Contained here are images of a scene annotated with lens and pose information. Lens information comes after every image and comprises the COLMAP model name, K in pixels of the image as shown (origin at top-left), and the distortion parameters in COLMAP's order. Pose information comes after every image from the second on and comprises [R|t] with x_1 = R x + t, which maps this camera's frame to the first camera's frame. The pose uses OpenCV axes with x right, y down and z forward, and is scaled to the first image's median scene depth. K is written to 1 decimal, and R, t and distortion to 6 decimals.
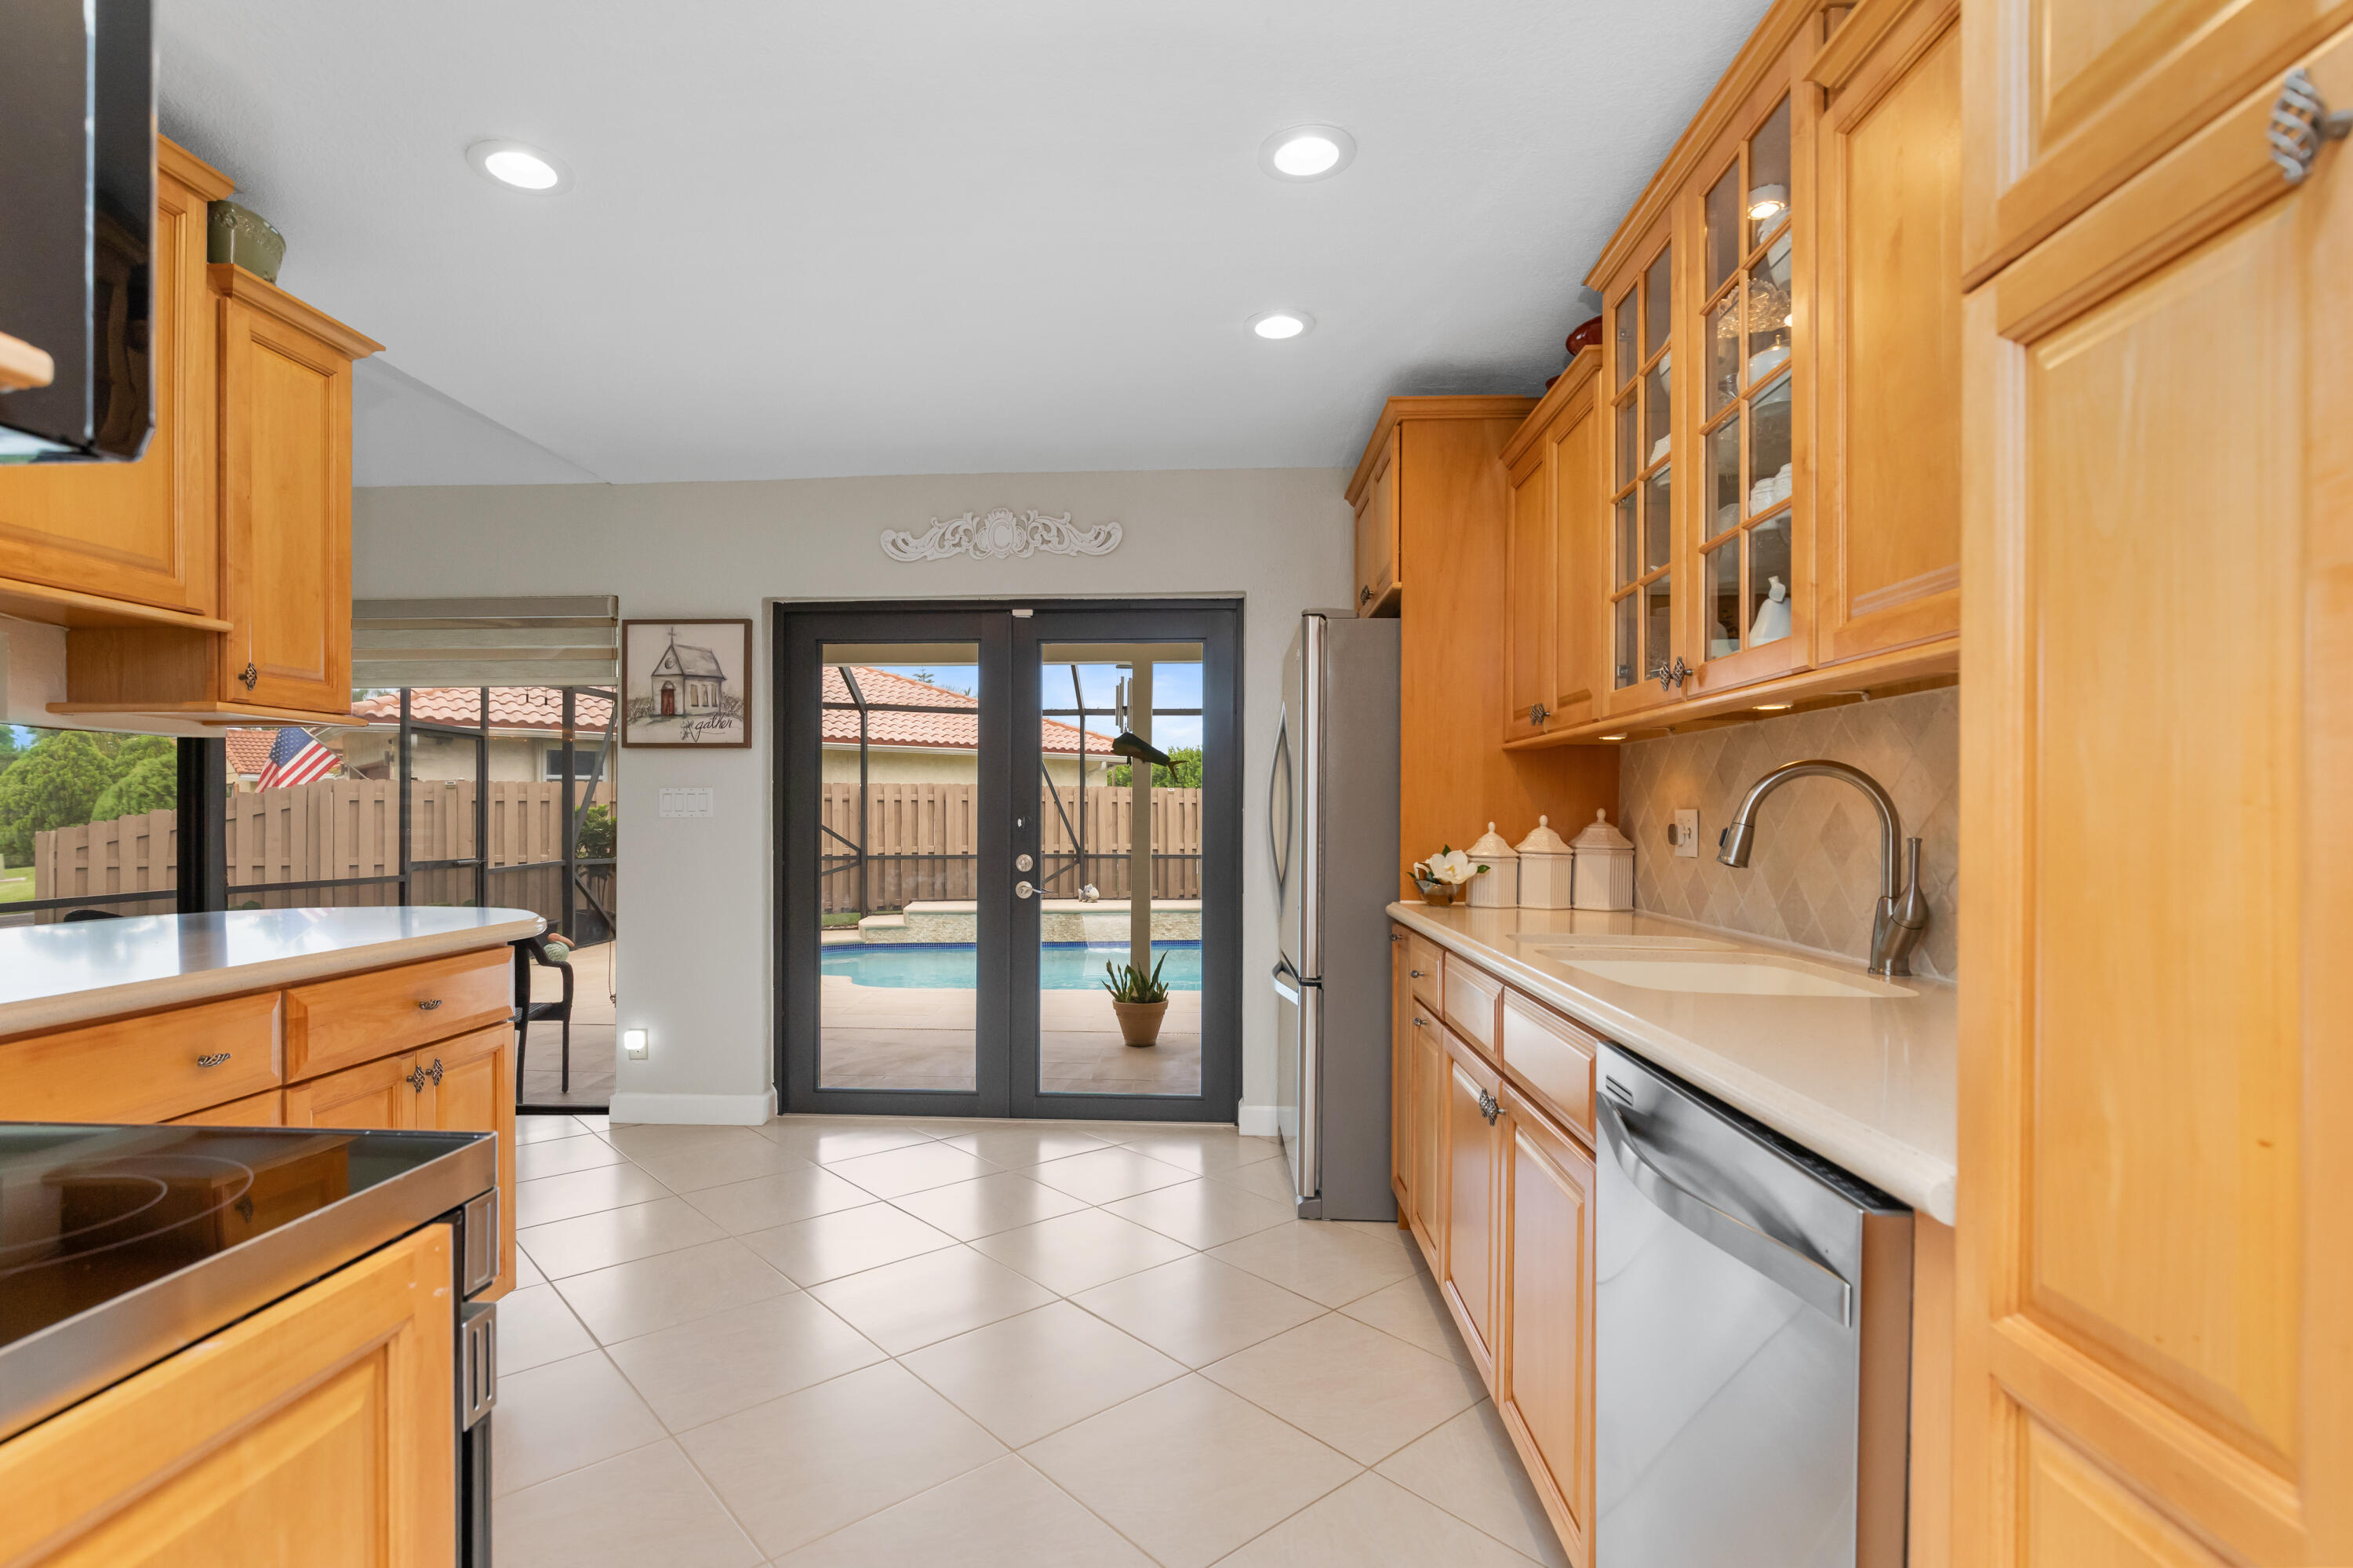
lens RADIAL K [[1117.9, 0, 1163.0], [0, 1117.9, 808.9], [0, 0, 1]] dist [-0.003094, -0.002949]
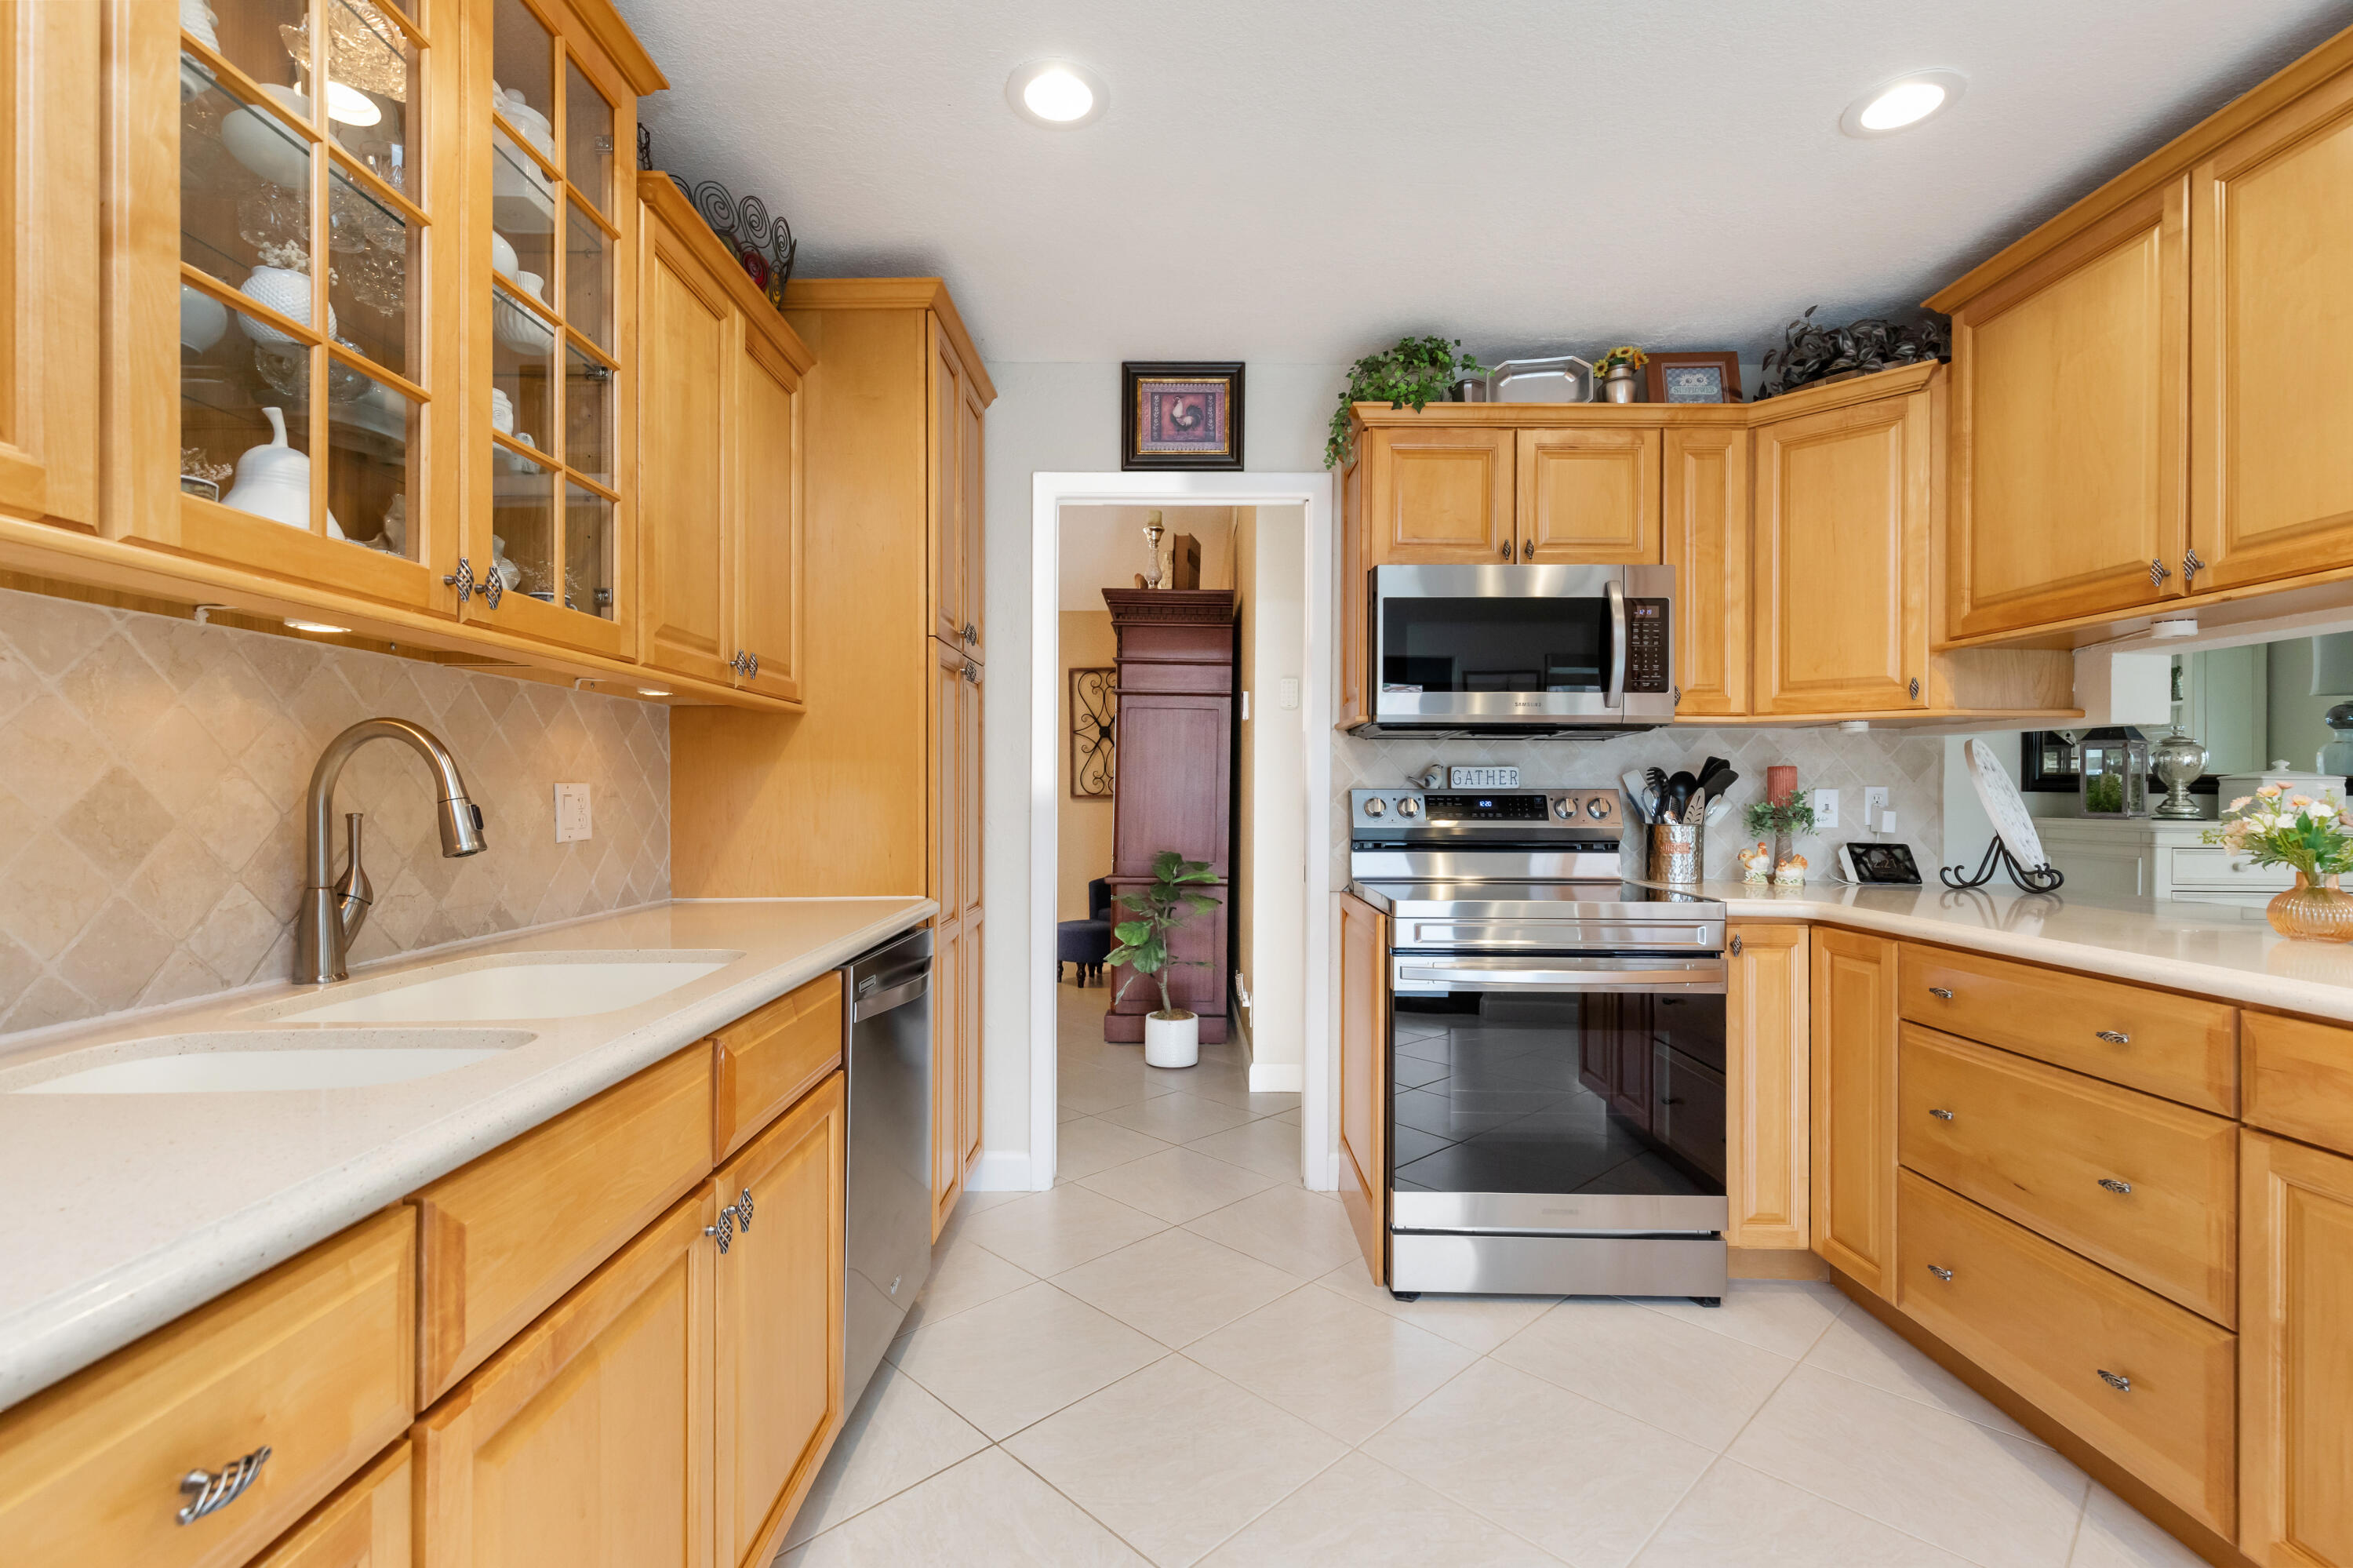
lens RADIAL K [[1080.1, 0, 1172.2], [0, 1080.1, 785.6], [0, 0, 1]] dist [0.003359, -0.000348]
pose [[-0.999385, -0.000967, -0.035055, 0.023458], [-0.000695, 0.999970, -0.007764, 0.004665], [0.035062, -0.007735, -0.999355, 0.794285]]
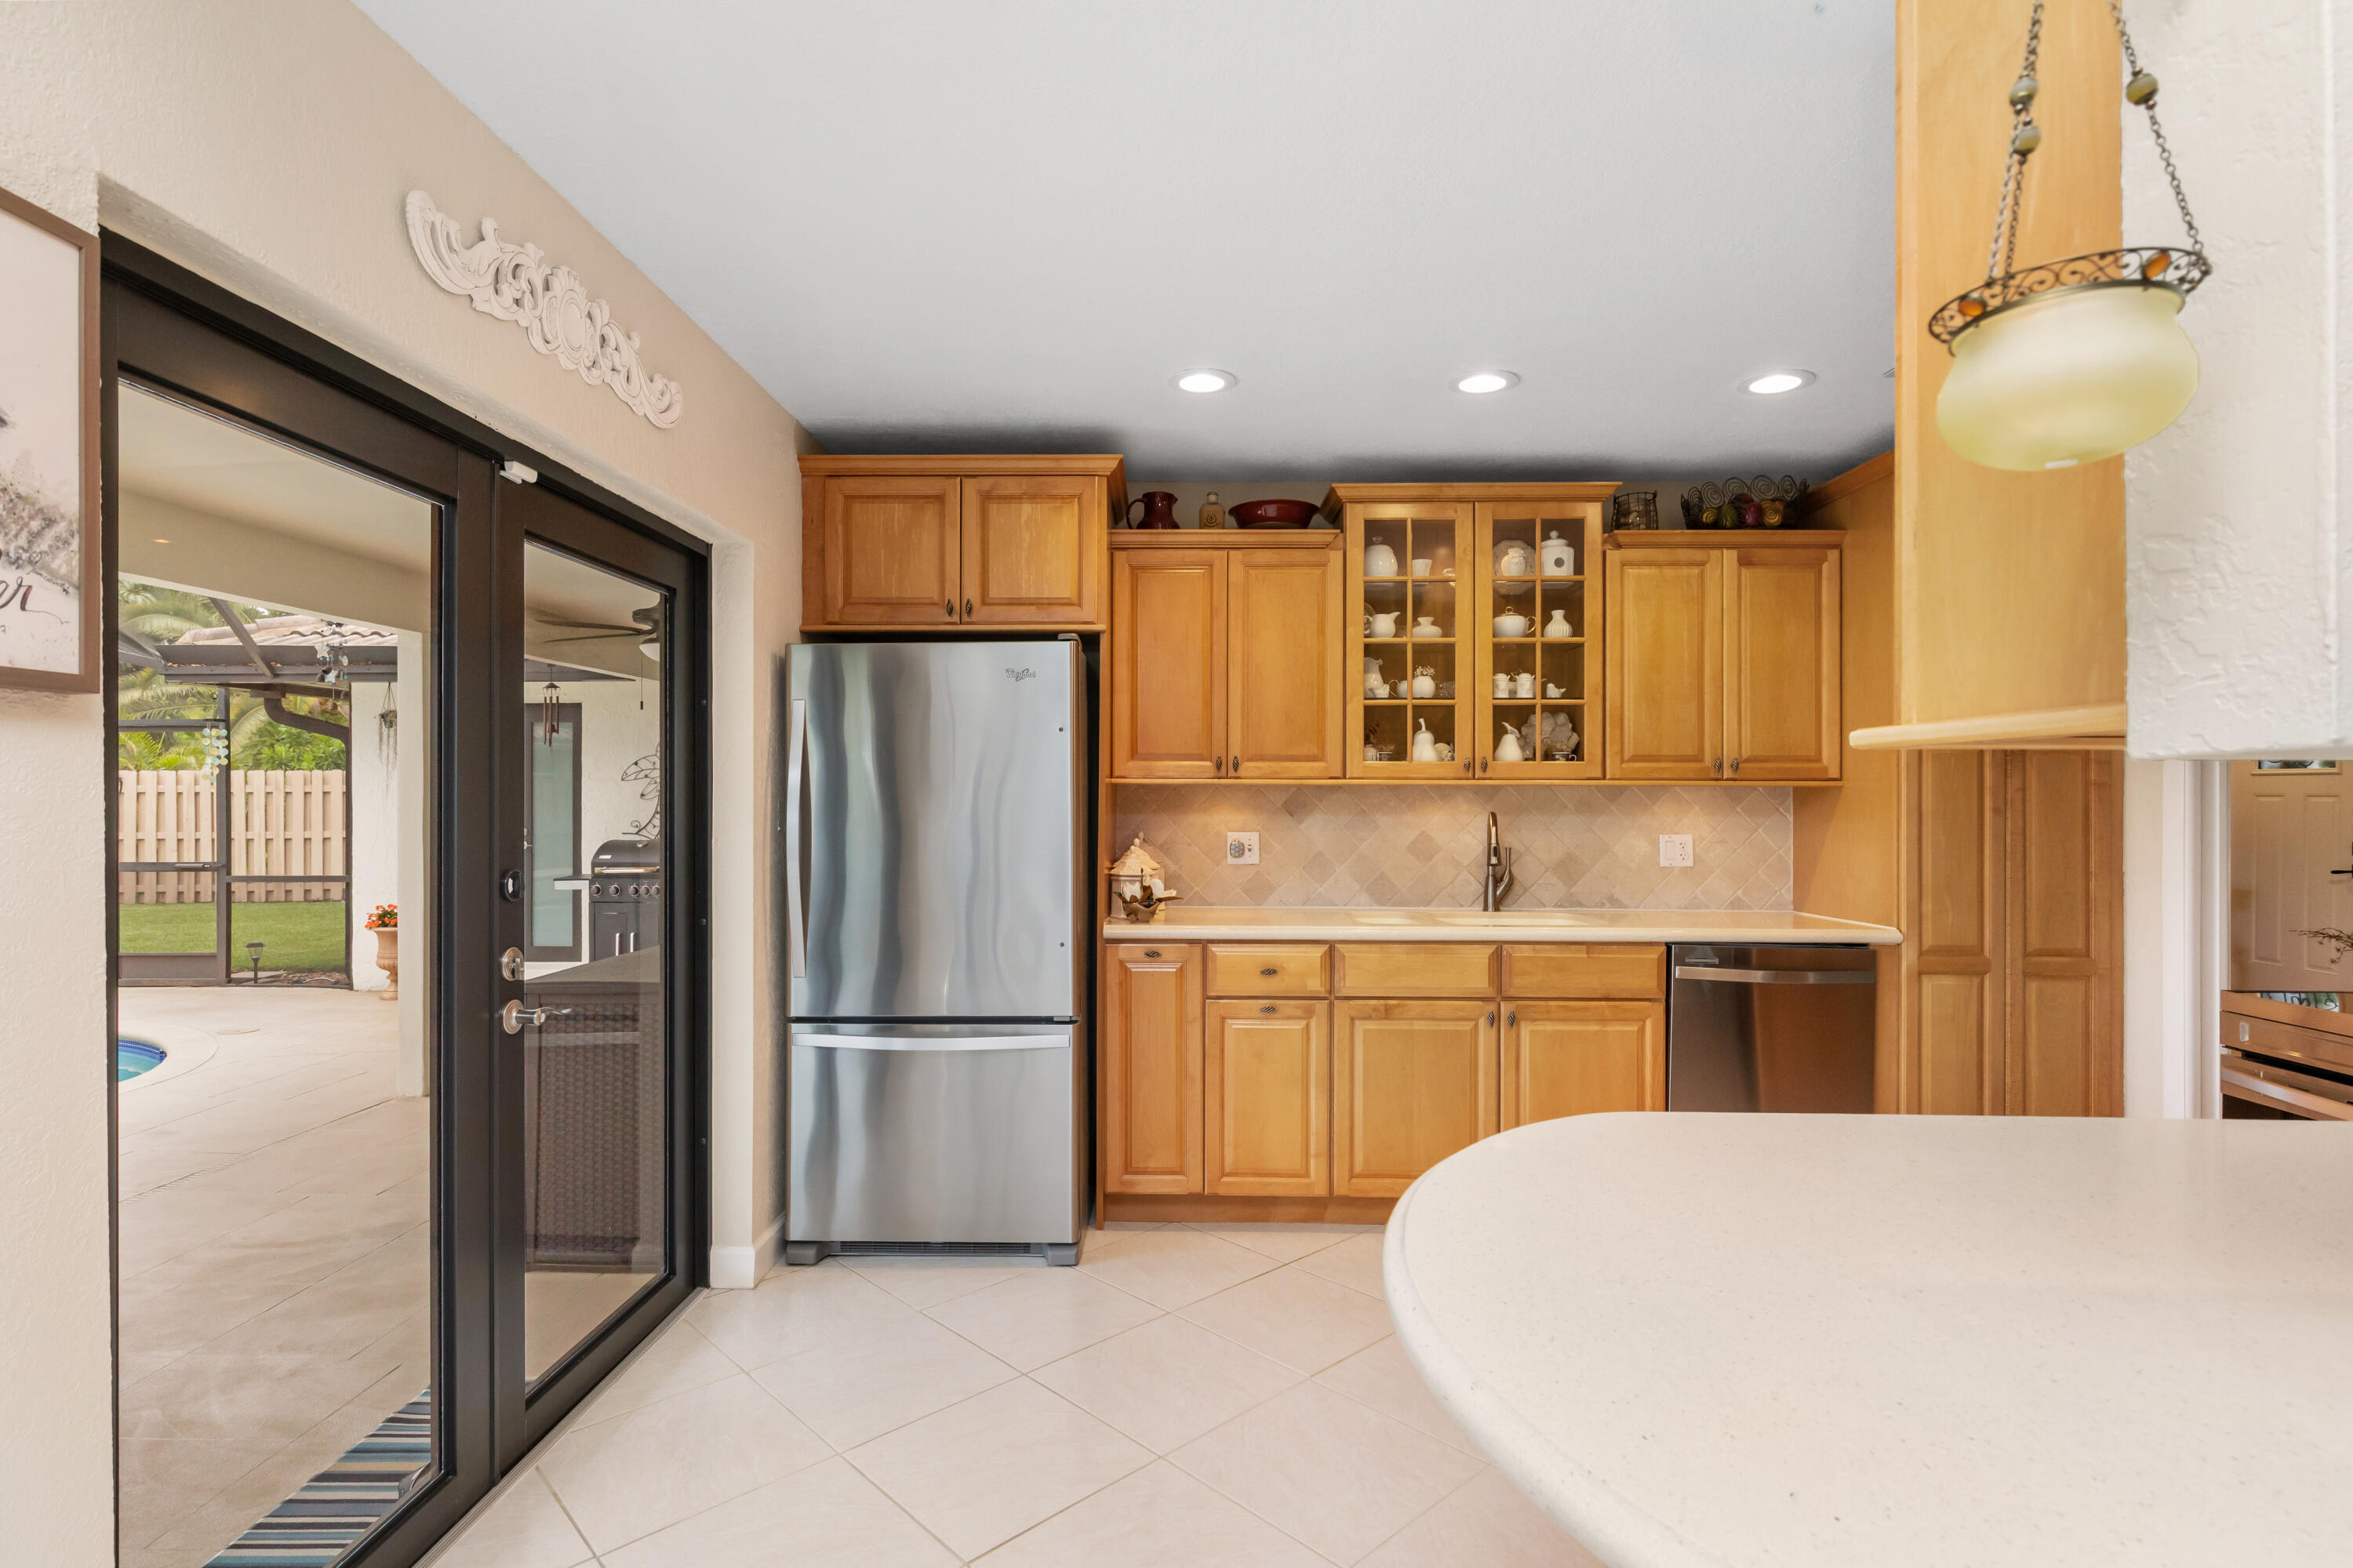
lens RADIAL K [[1143.0, 0, 1167.1], [0, 1143.0, 792.1], [0, 0, 1]] dist [0.001677, 0.000114]
pose [[-0.033449, 0.003136, 0.999436, -0.679662], [-0.006655, 0.999972, -0.003361, -0.030834], [-0.999418, -0.006764, -0.033427, 0.746160]]
